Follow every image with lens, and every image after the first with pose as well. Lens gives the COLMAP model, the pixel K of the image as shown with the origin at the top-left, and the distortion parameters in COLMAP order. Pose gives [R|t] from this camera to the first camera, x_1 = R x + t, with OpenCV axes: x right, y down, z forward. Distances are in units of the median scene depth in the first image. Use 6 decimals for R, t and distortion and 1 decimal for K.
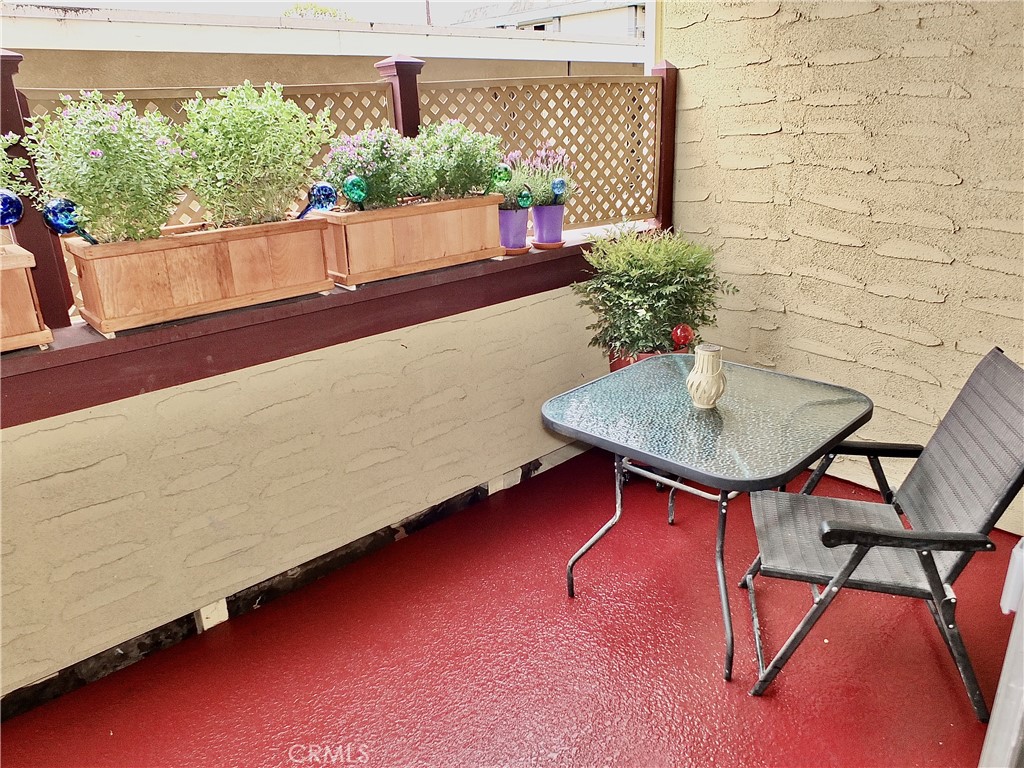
lens RADIAL K [[715.7, 0, 512.0], [0, 715.7, 384.0], [0, 0, 1]] dist [-0.020734, 0.003680]
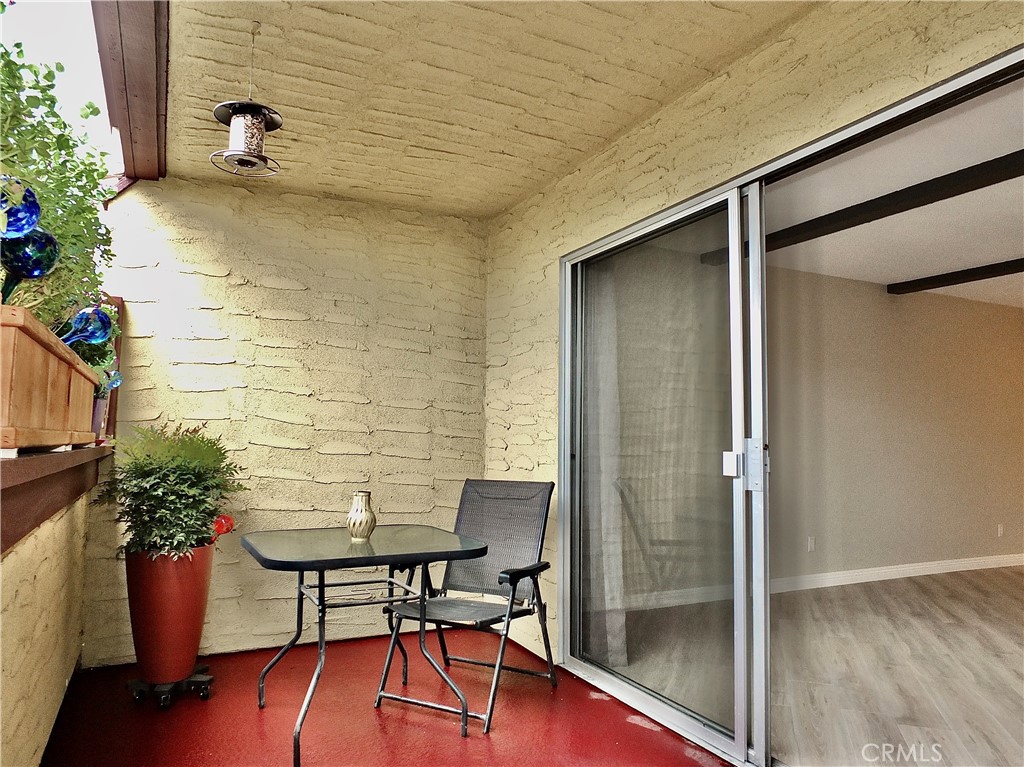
lens RADIAL K [[715.7, 0, 512.0], [0, 715.7, 383.5], [0, 0, 1]] dist [-0.020734, 0.003680]
pose [[0.302137, 0.108427, 0.947078, -0.715353], [0.303135, 0.931011, -0.203294, 0.086646], [-0.903782, 0.348515, 0.248425, 0.292056]]
